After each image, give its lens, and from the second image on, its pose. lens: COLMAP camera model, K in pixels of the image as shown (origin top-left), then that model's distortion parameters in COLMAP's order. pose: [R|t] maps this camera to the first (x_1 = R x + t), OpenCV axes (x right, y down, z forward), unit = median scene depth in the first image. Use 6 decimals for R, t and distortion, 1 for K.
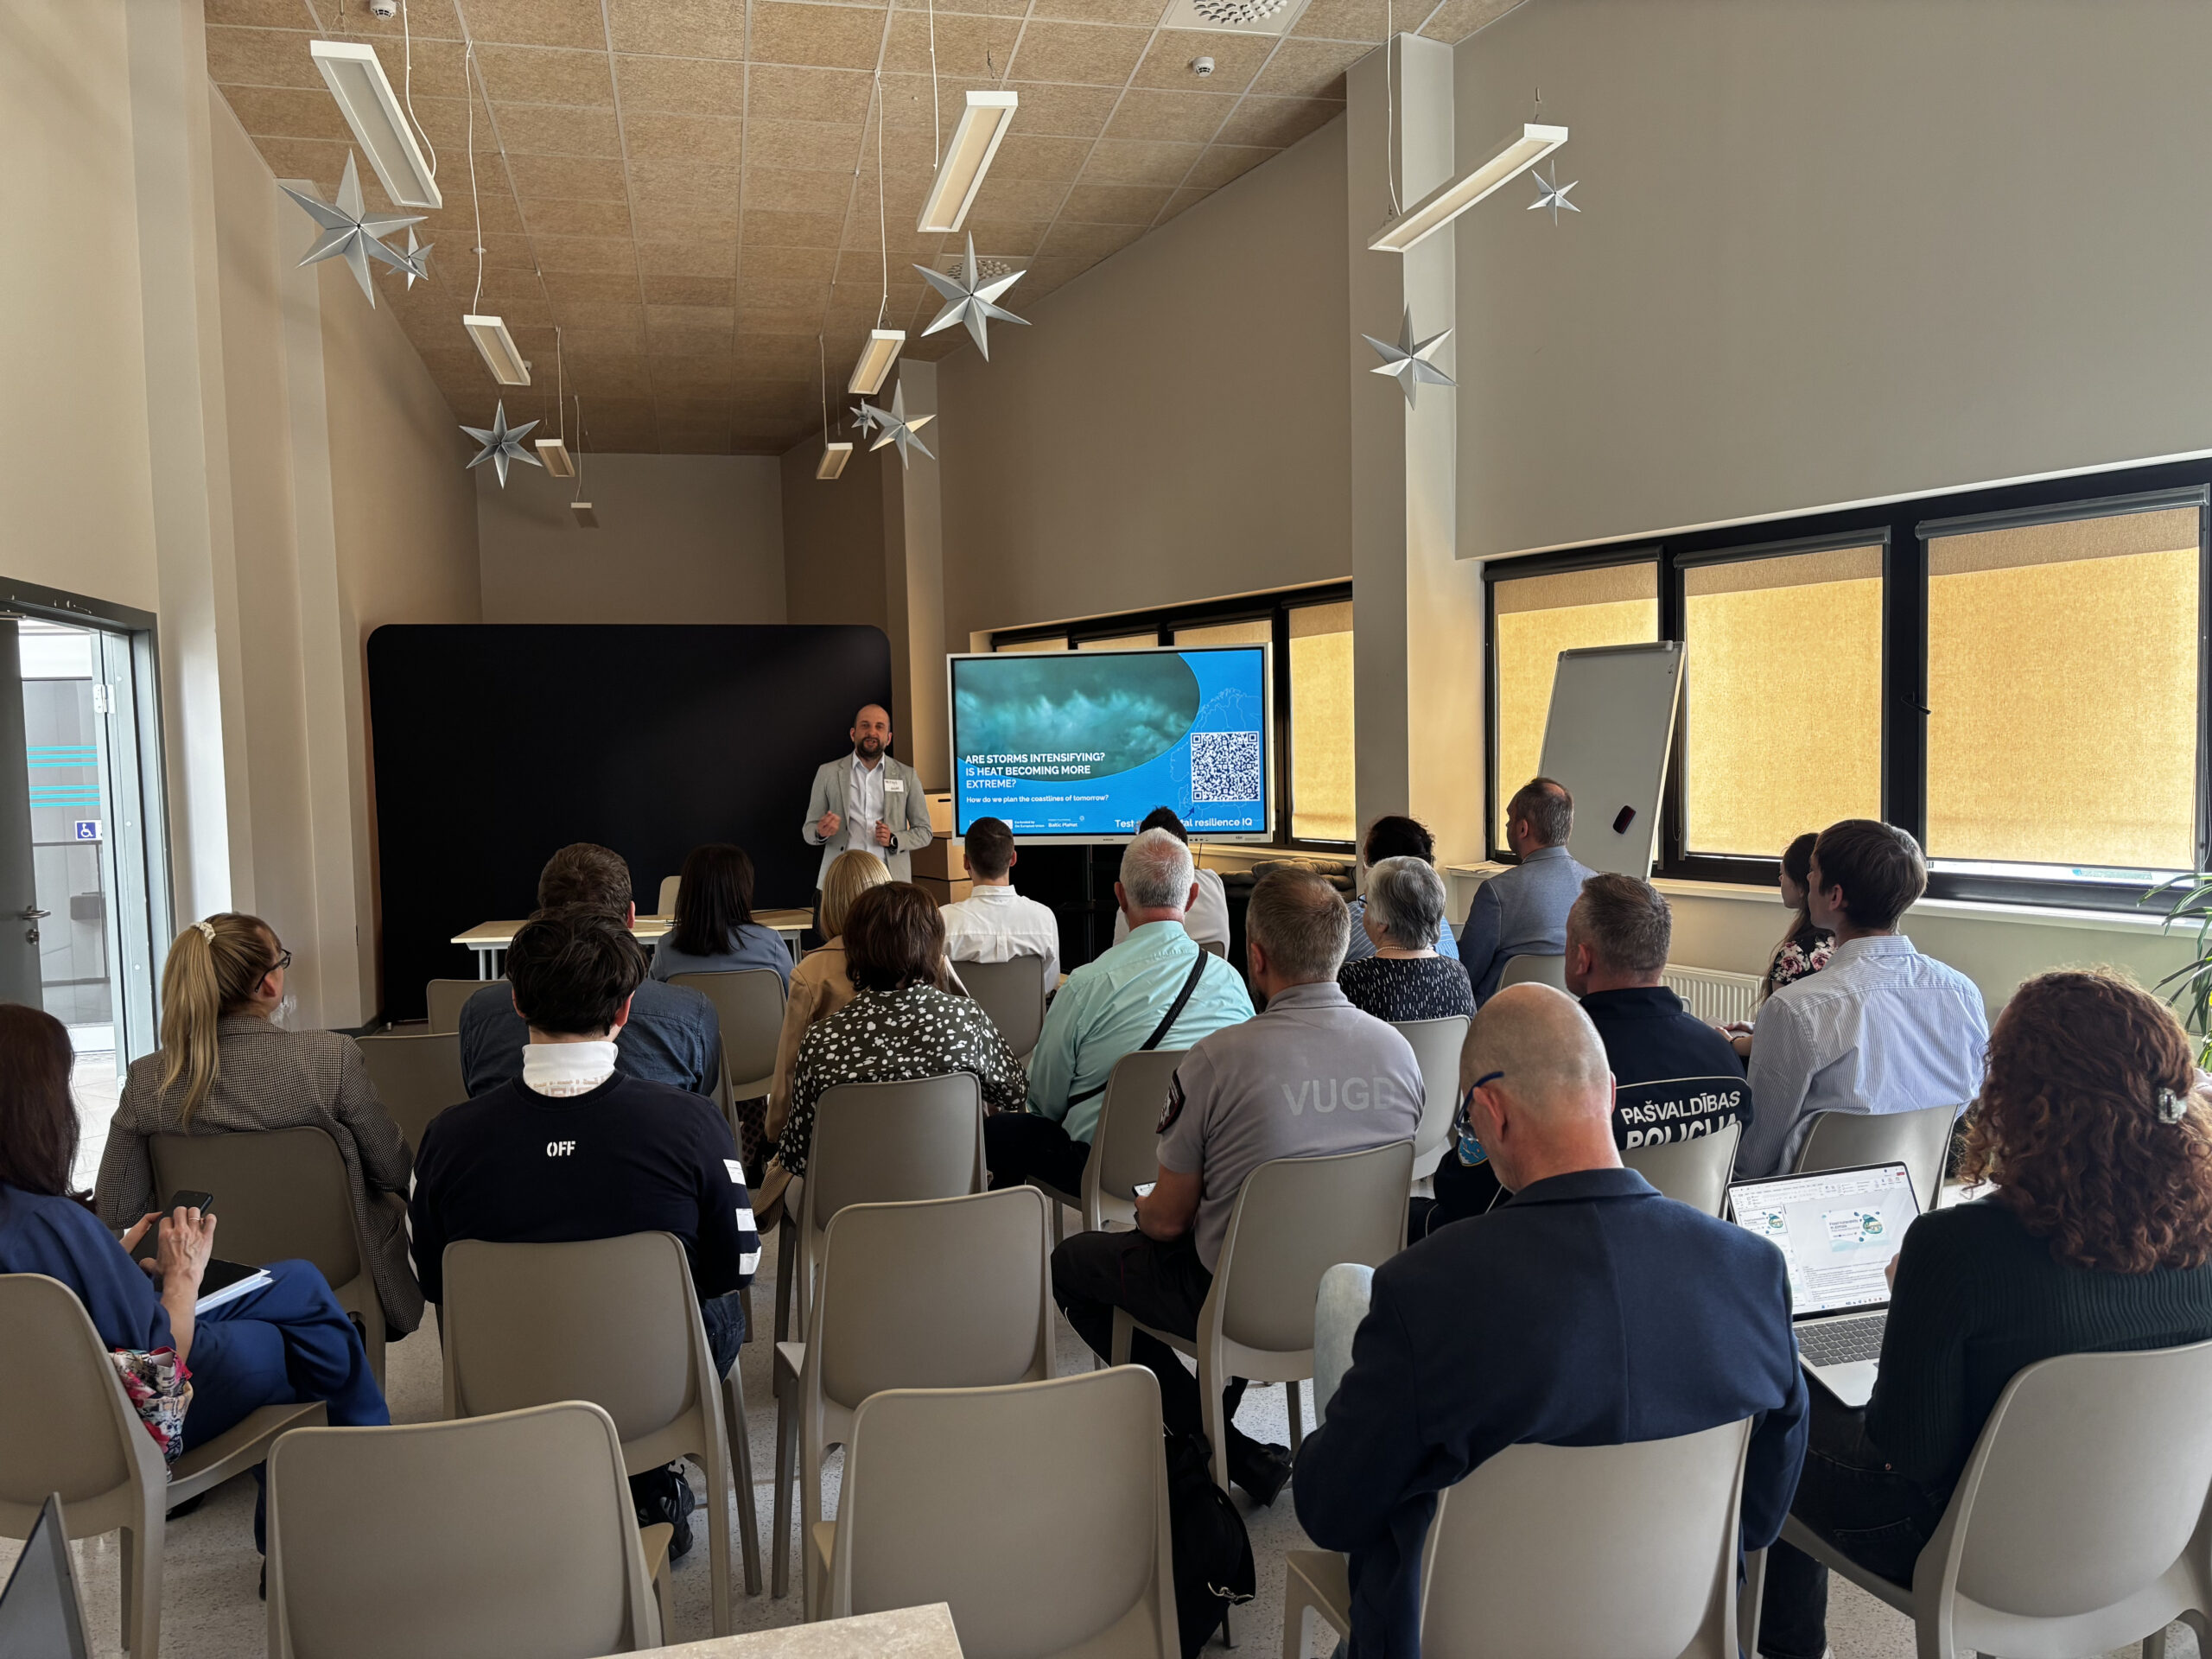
lens RADIAL K [[1656.6, 0, 1102.0], [0, 1656.6, 832.6], [0, 0, 1]] dist [0.031769, -0.028772]
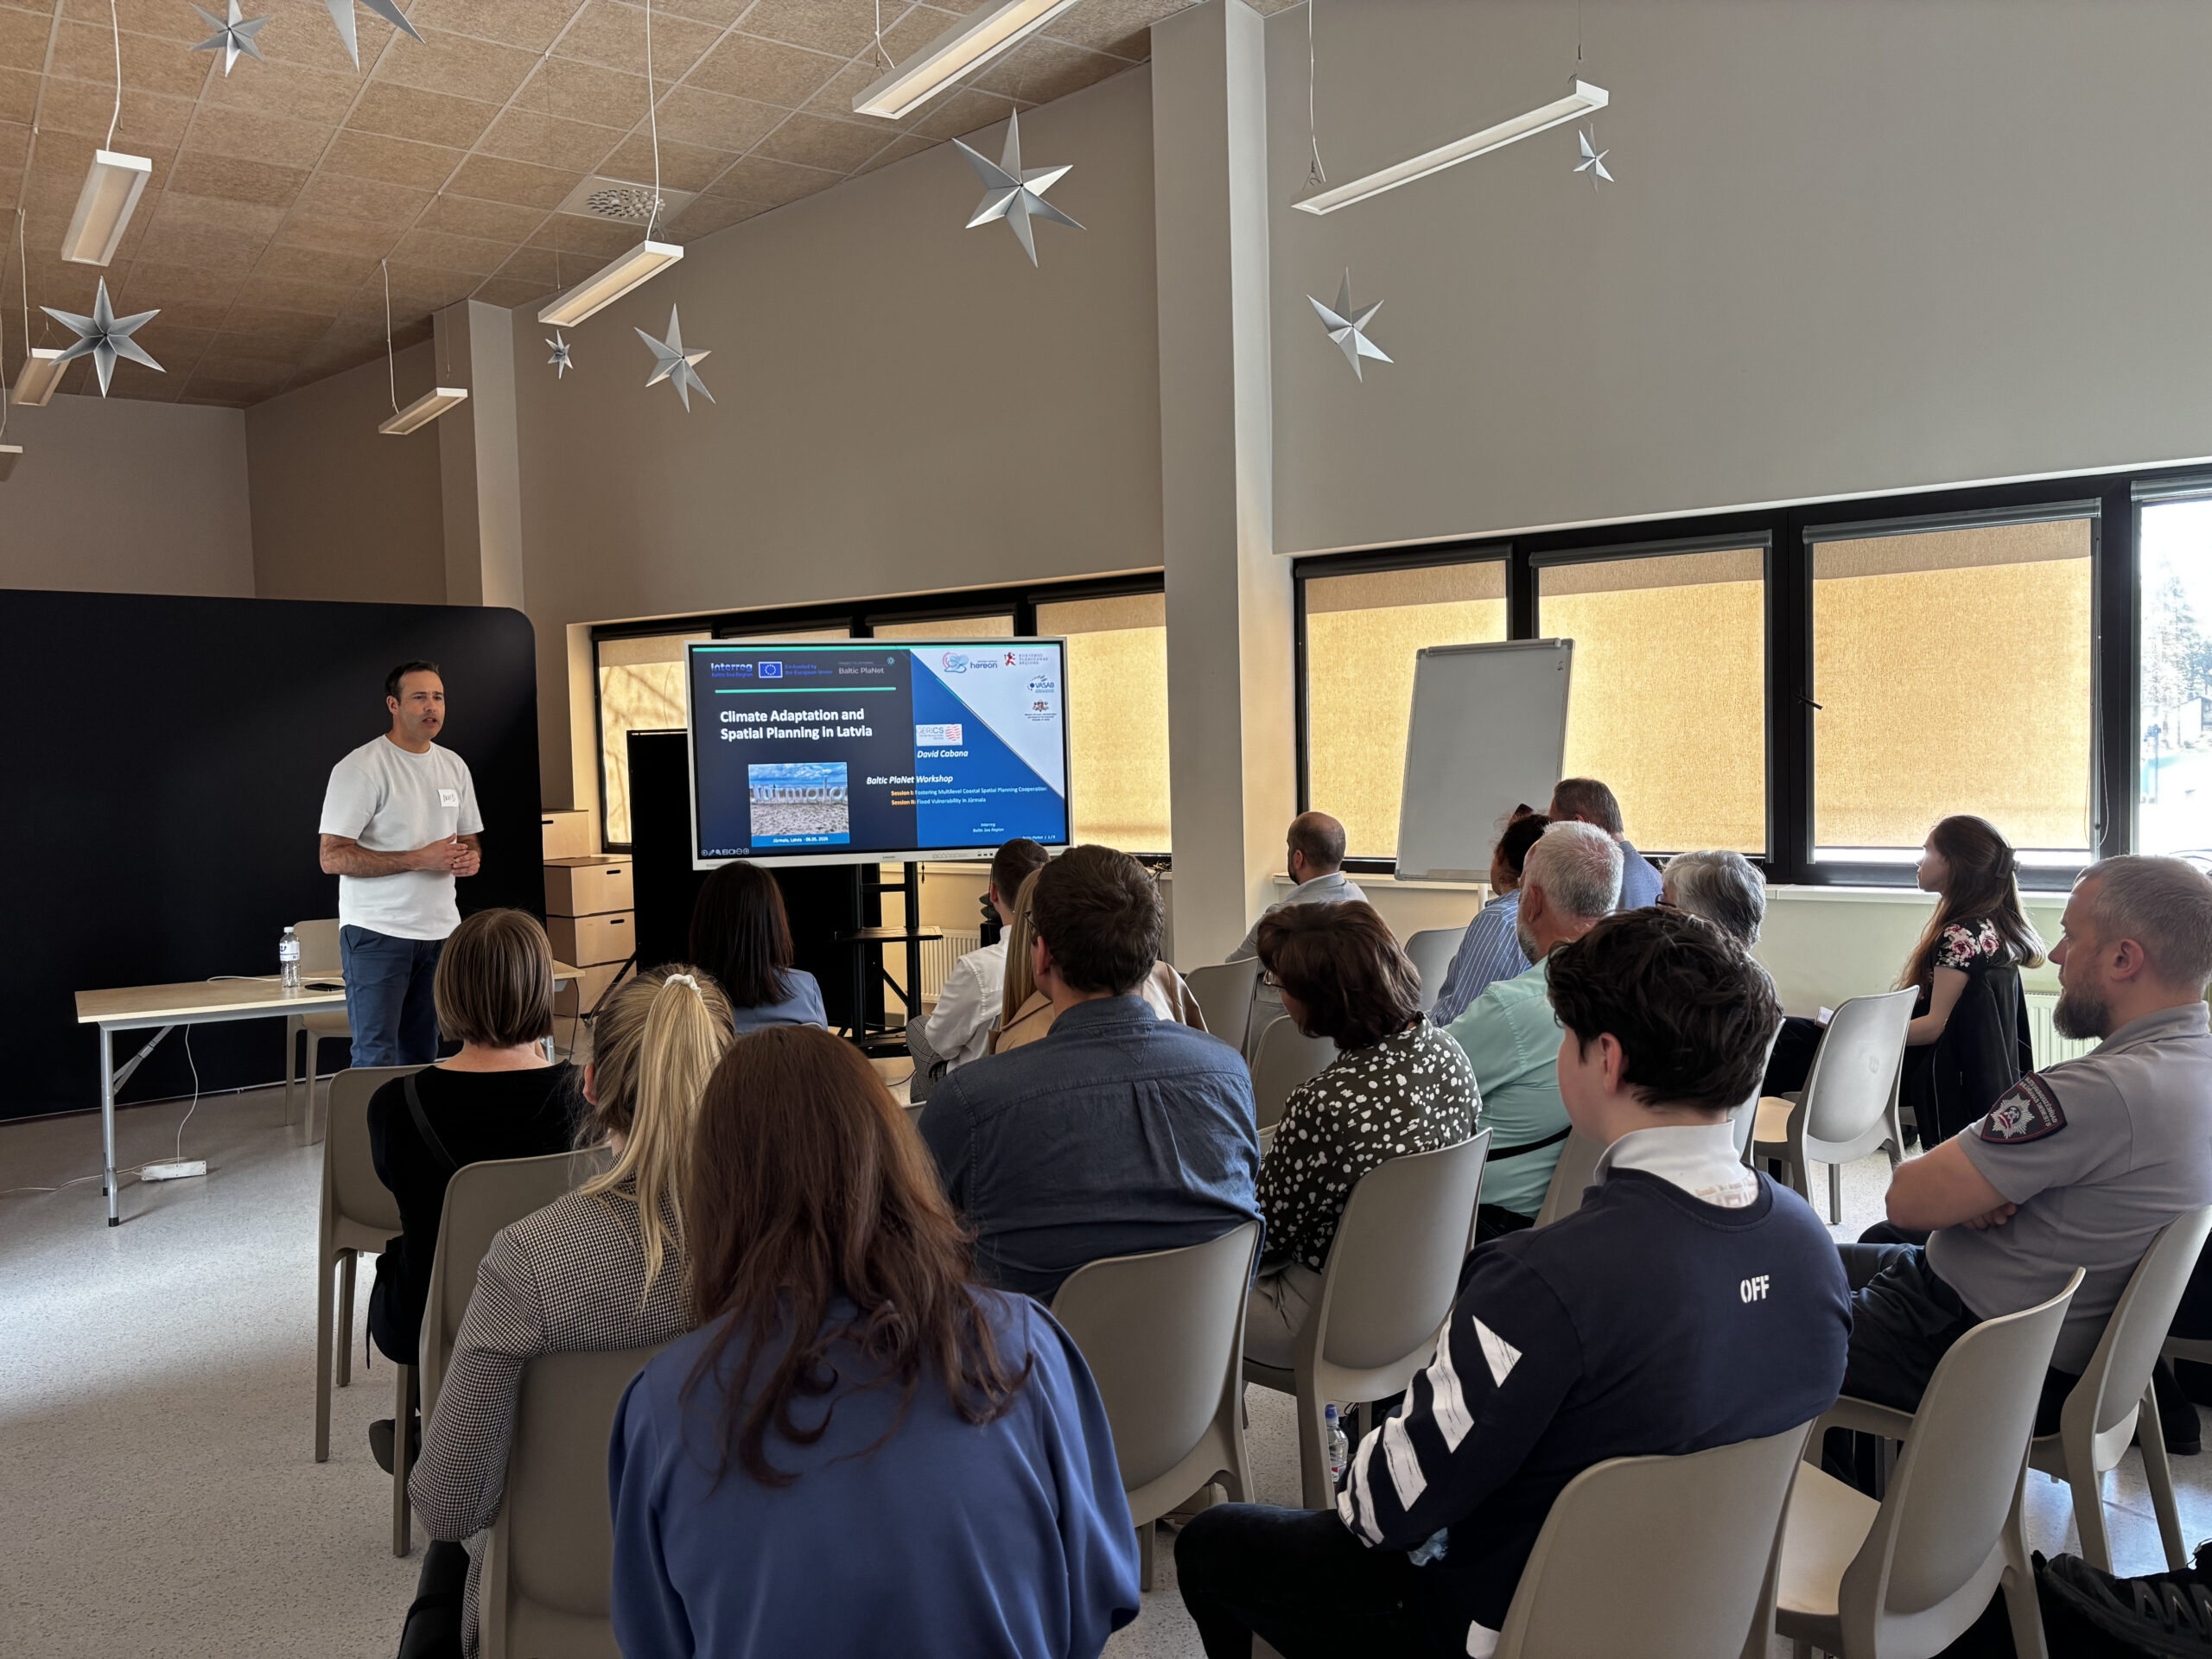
lens RADIAL K [[1656.6, 0, 1113.3], [0, 1656.6, 832.2], [0, 0, 1]] dist [0.031769, -0.028772]
pose [[0.920266, -0.021027, 0.390729, -0.294157], [0.027607, 0.999556, -0.011232, 0.004927], [-0.390319, 0.021123, 0.920437, 0.189921]]
